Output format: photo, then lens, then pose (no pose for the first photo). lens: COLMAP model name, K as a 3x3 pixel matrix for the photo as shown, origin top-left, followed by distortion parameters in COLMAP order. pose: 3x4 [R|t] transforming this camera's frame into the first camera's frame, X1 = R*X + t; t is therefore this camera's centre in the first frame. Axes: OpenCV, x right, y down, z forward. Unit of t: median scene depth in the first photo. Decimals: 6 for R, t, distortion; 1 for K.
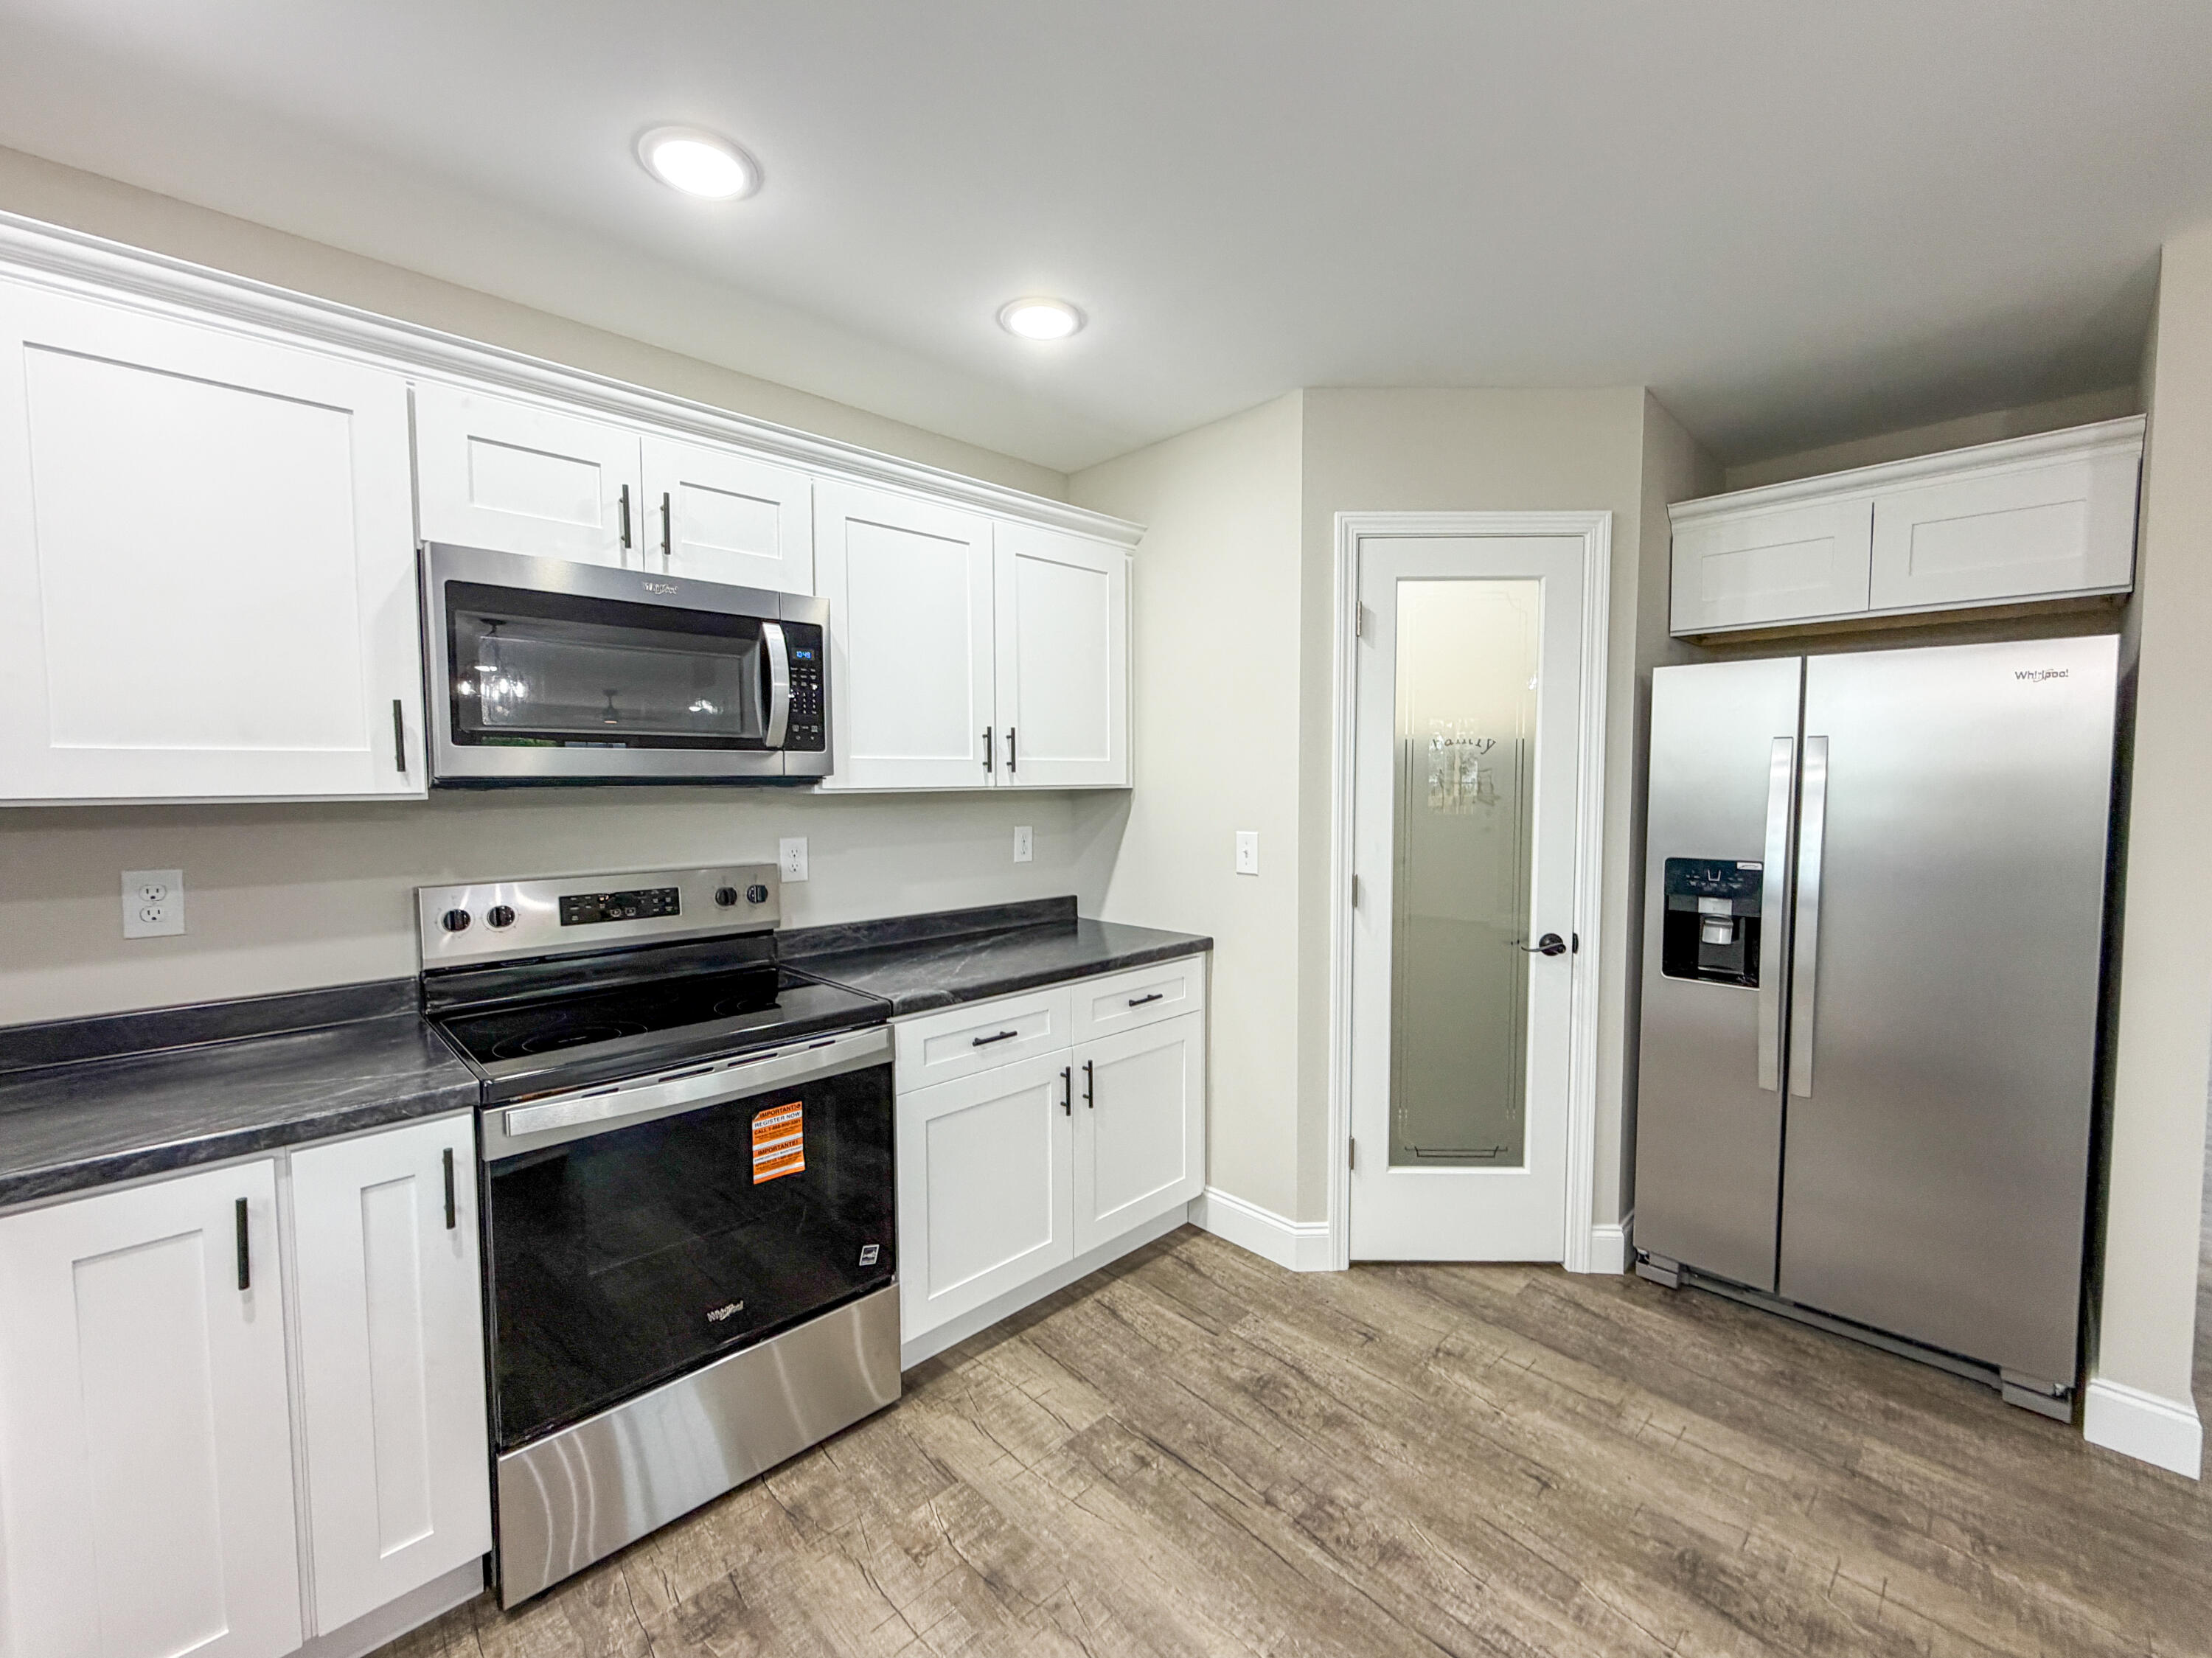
lens RADIAL K [[892.1, 0, 1102.4], [0, 892.1, 827.7], [0, 0, 1]] dist [-0.004024, 0.001584]
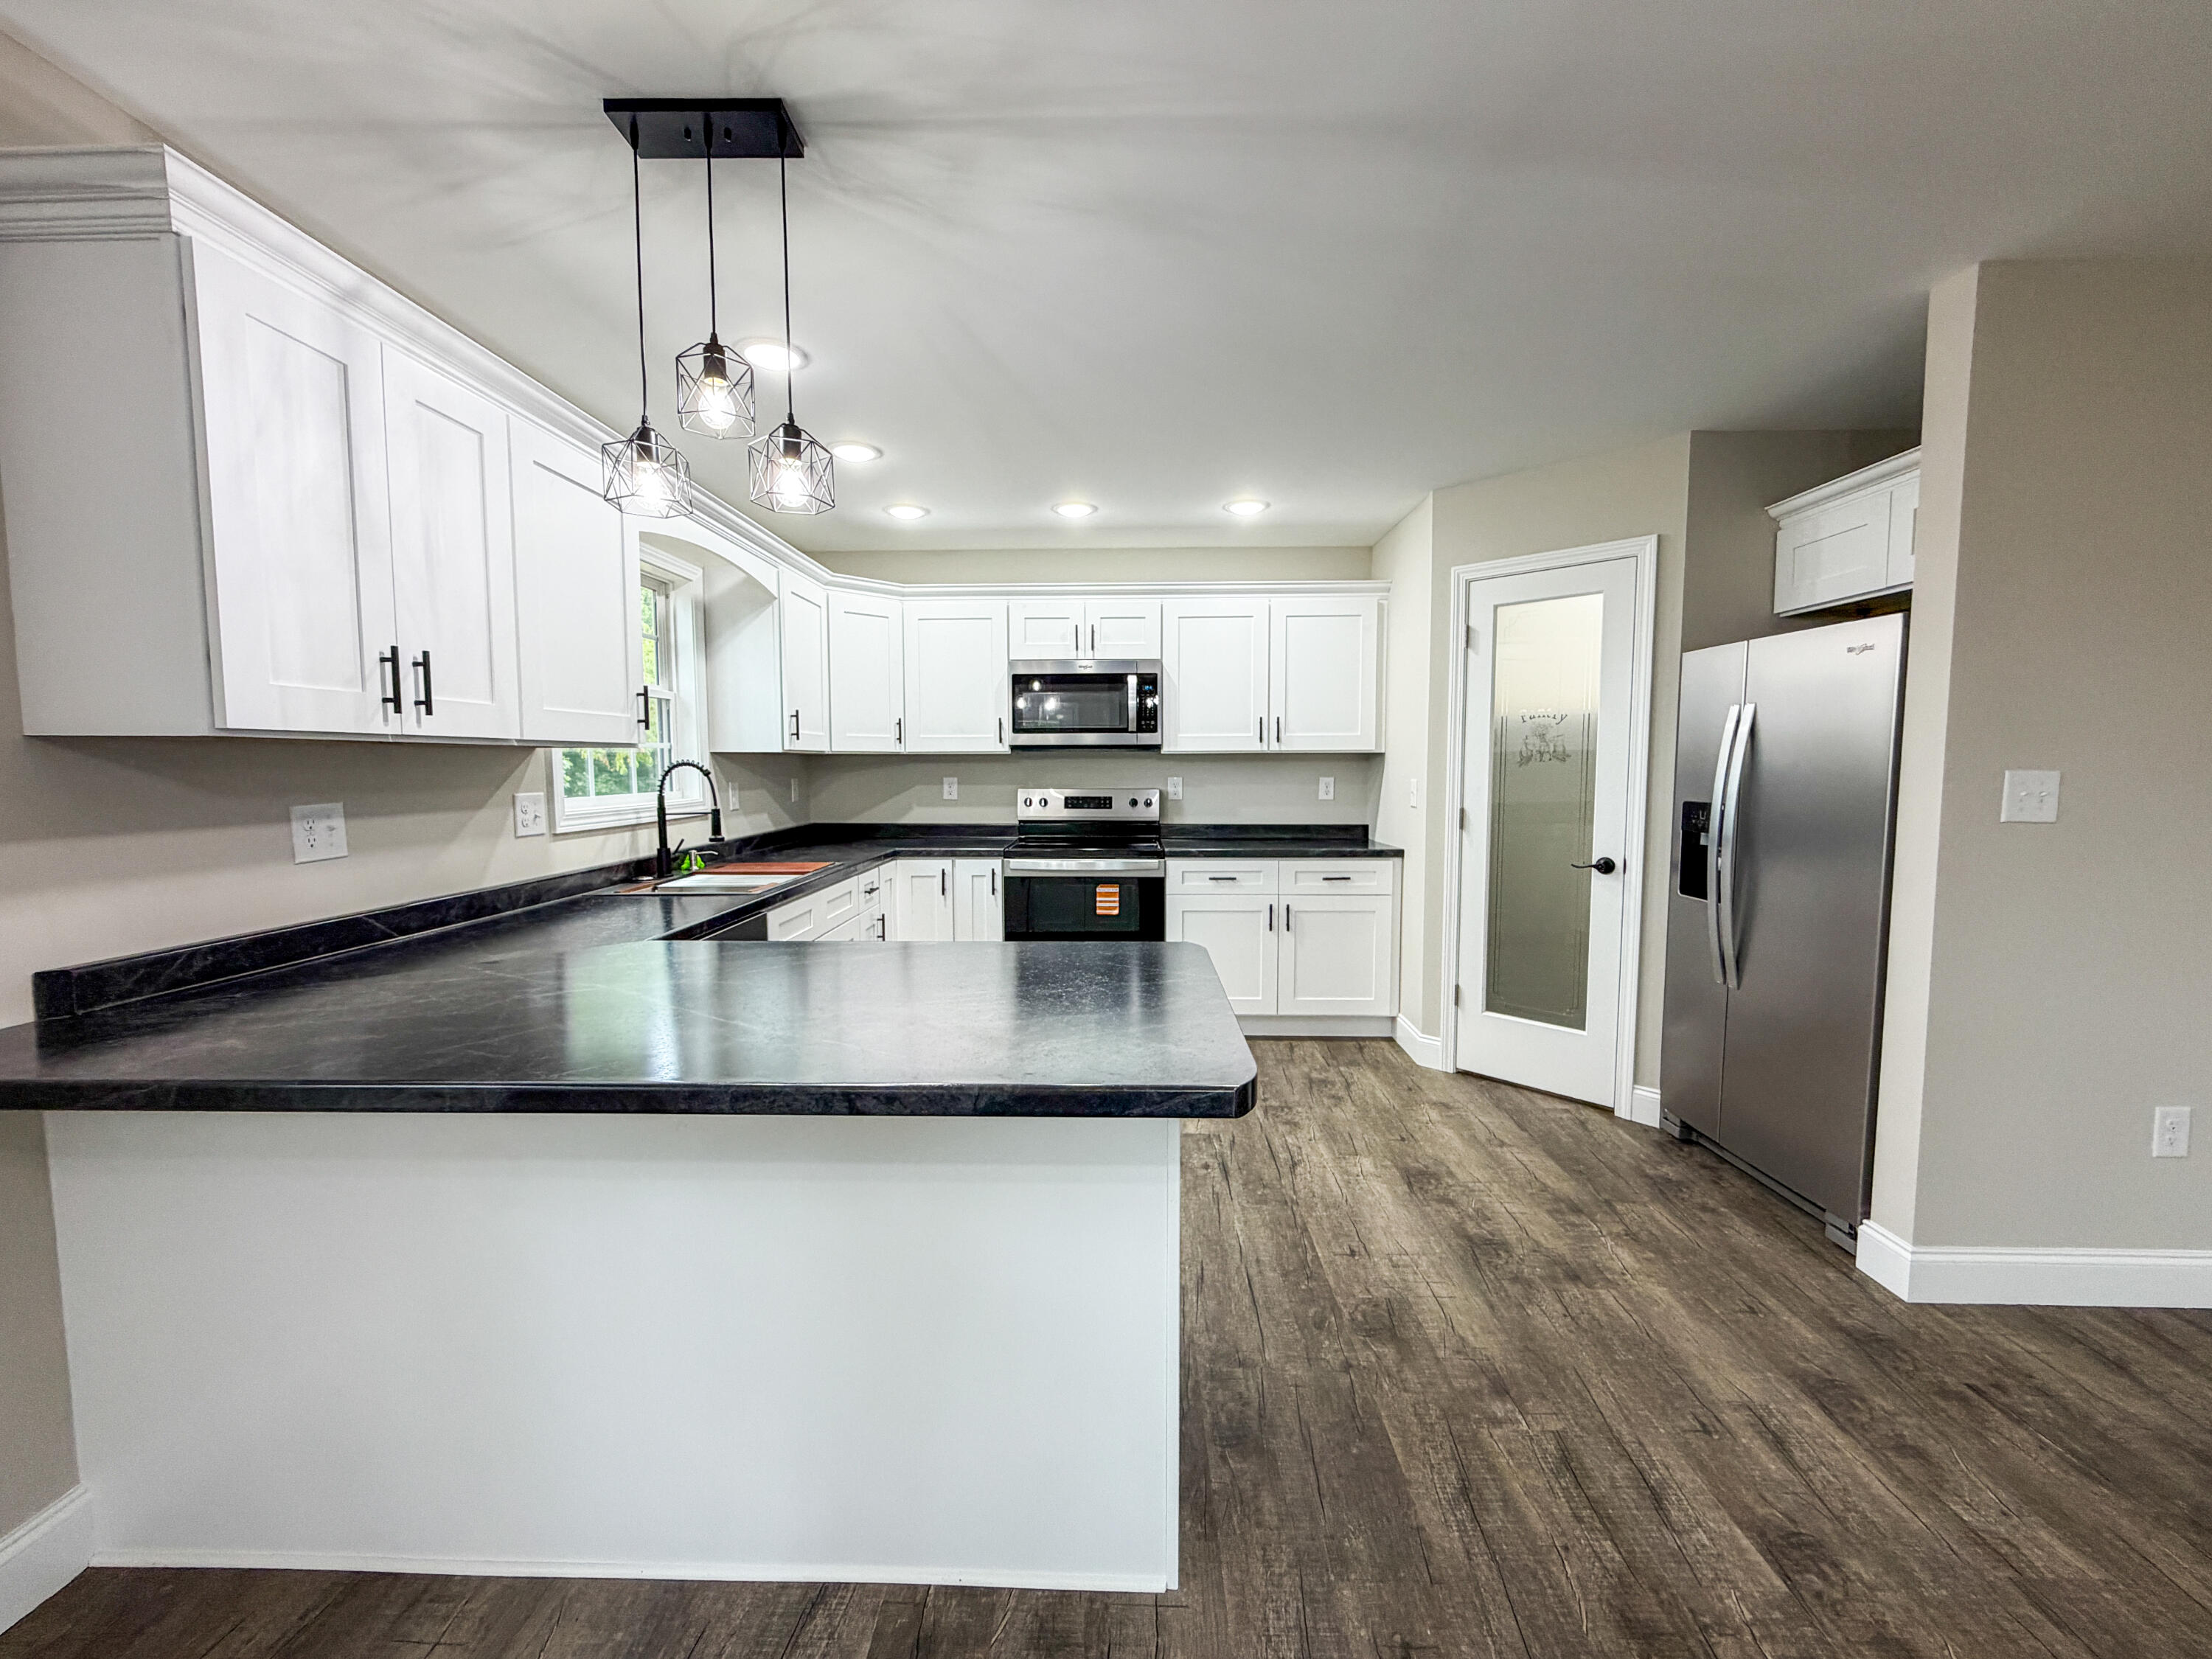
lens RADIAL K [[892.2, 0, 1112.2], [0, 892.2, 827.6], [0, 0, 1]] dist [-0.004024, 0.001584]
pose [[0.702307, 0.053252, -0.709880, 1.143546], [-0.037484, 0.998581, 0.037826, 0.063974], [0.710887, 0.000044, 0.703306, -0.568179]]
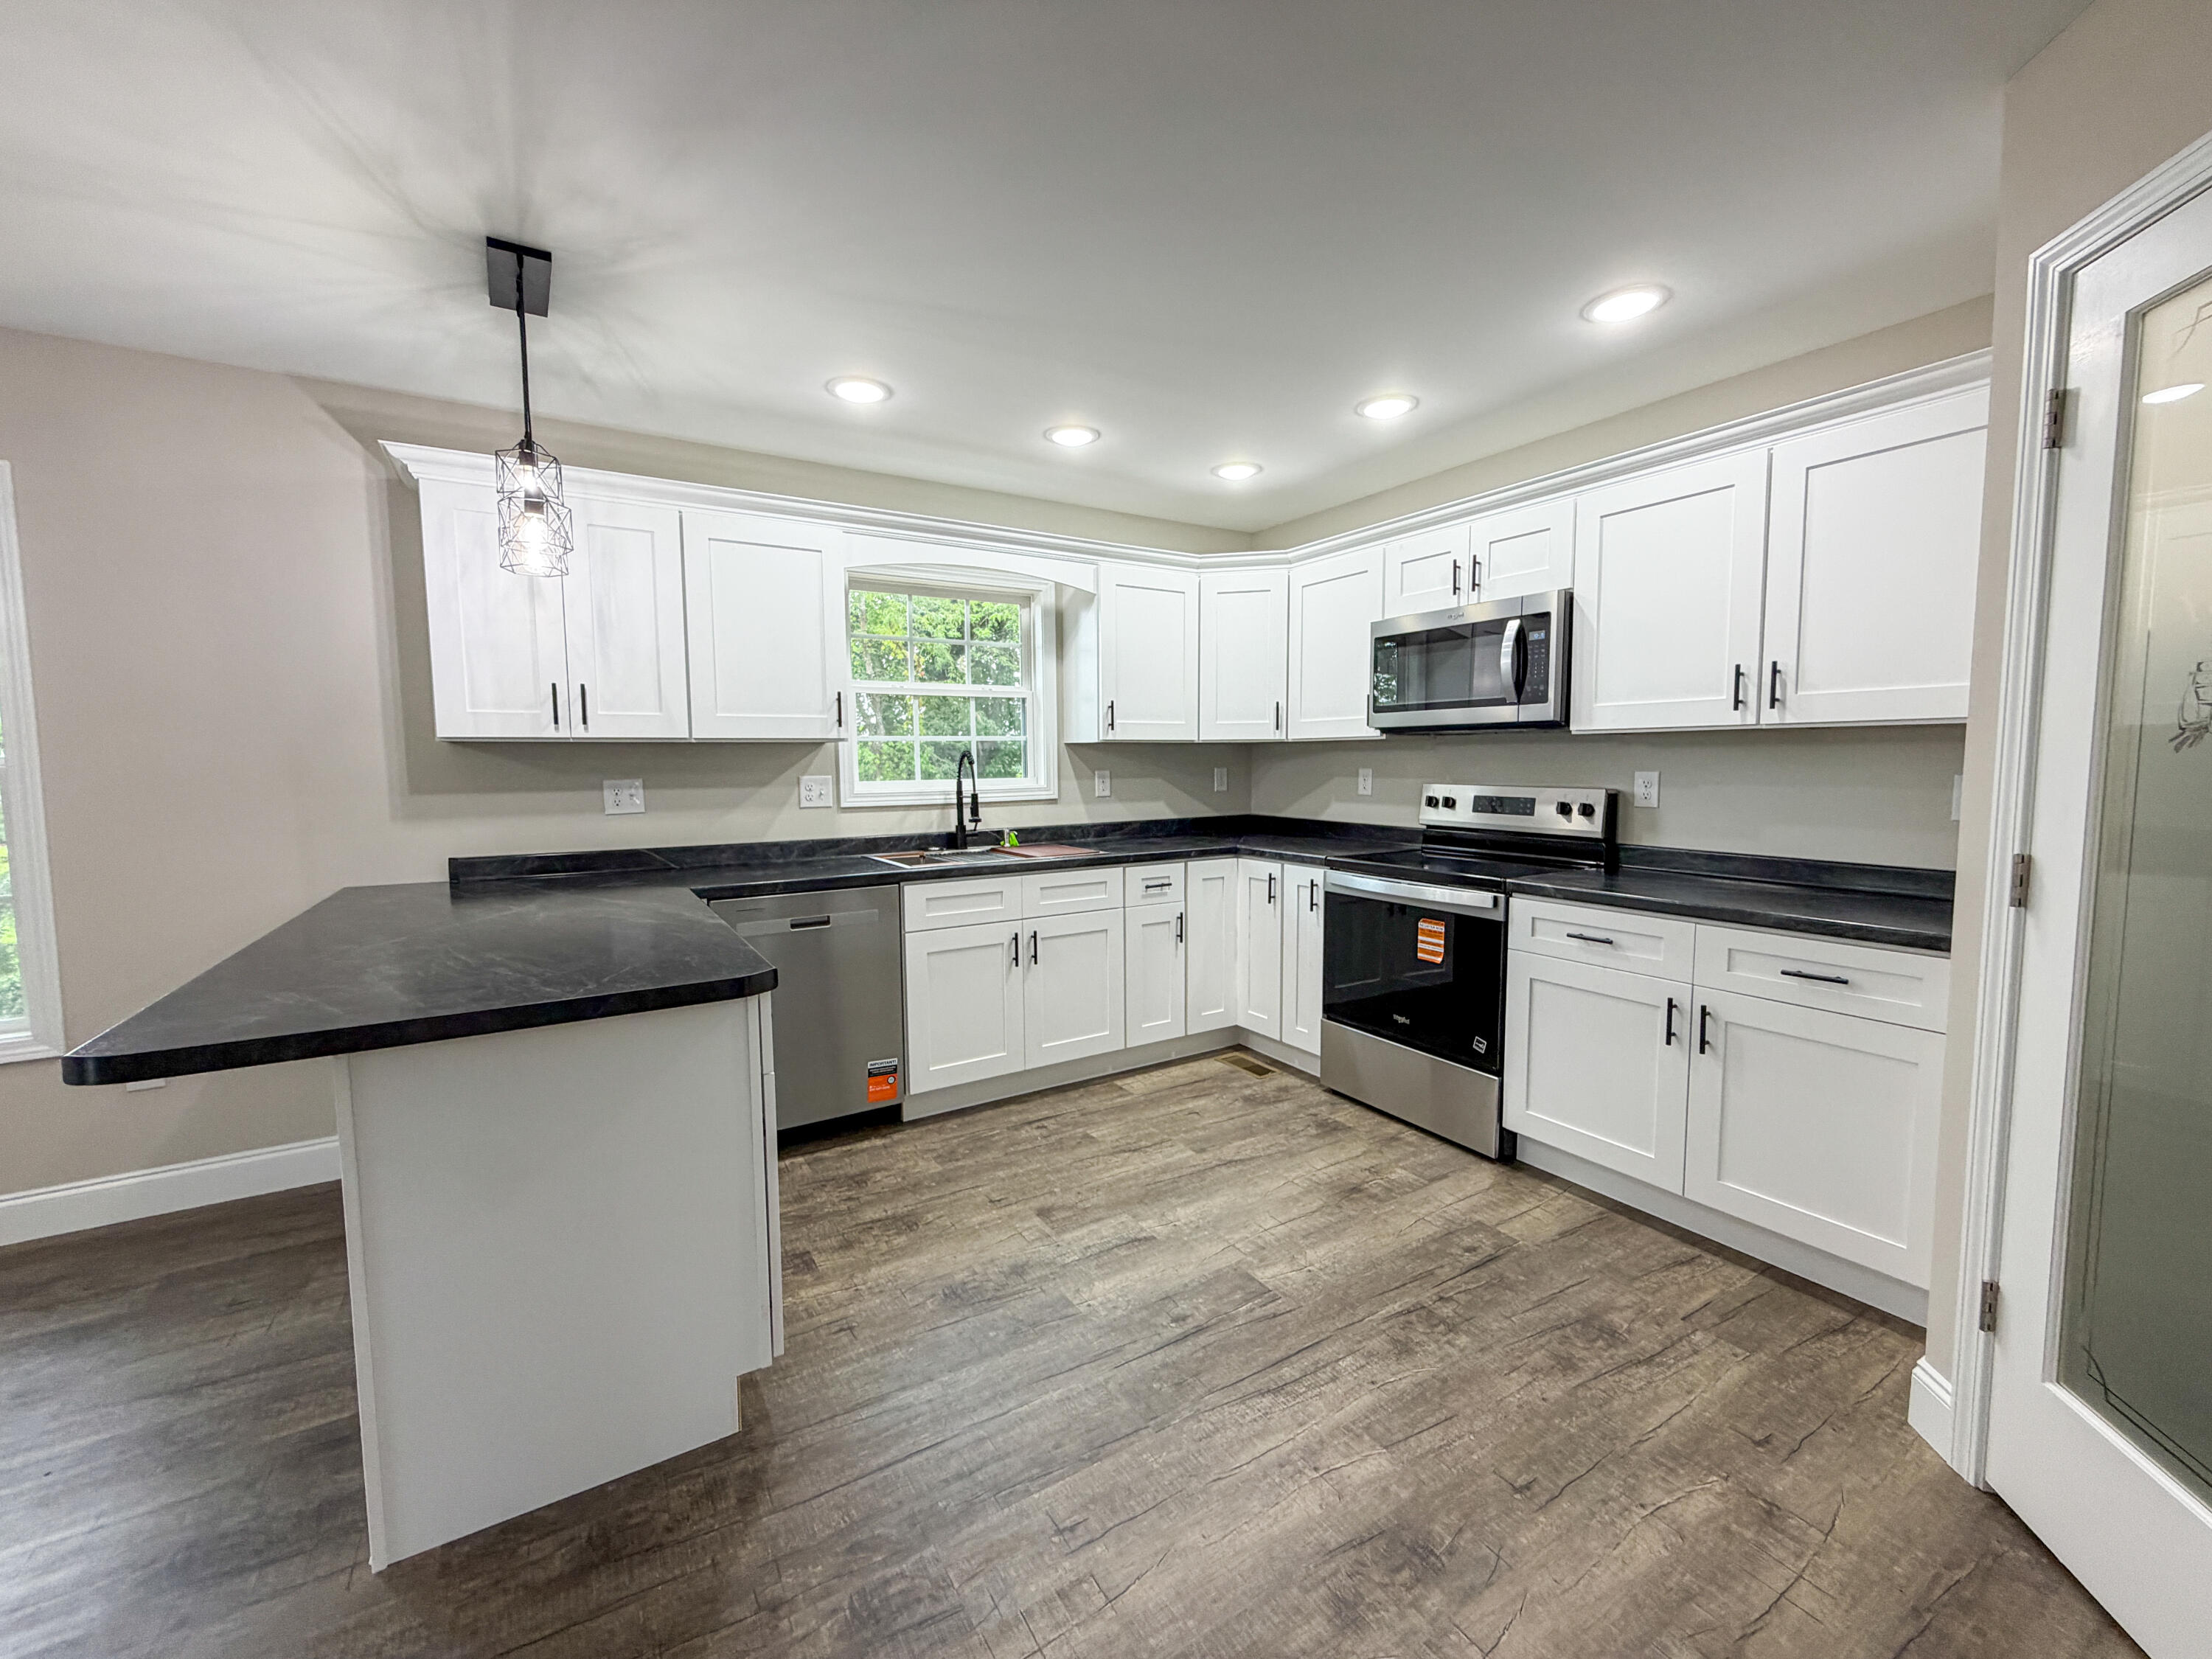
lens RADIAL K [[892.2, 0, 1095.9], [0, 892.2, 826.2], [0, 0, 1]] dist [-0.004024, 0.001584]
pose [[-0.220050, 0.079884, -0.972212, 1.225378], [-0.043102, 0.994872, 0.091502, 0.008863], [0.974536, 0.062039, -0.215478, 0.639948]]
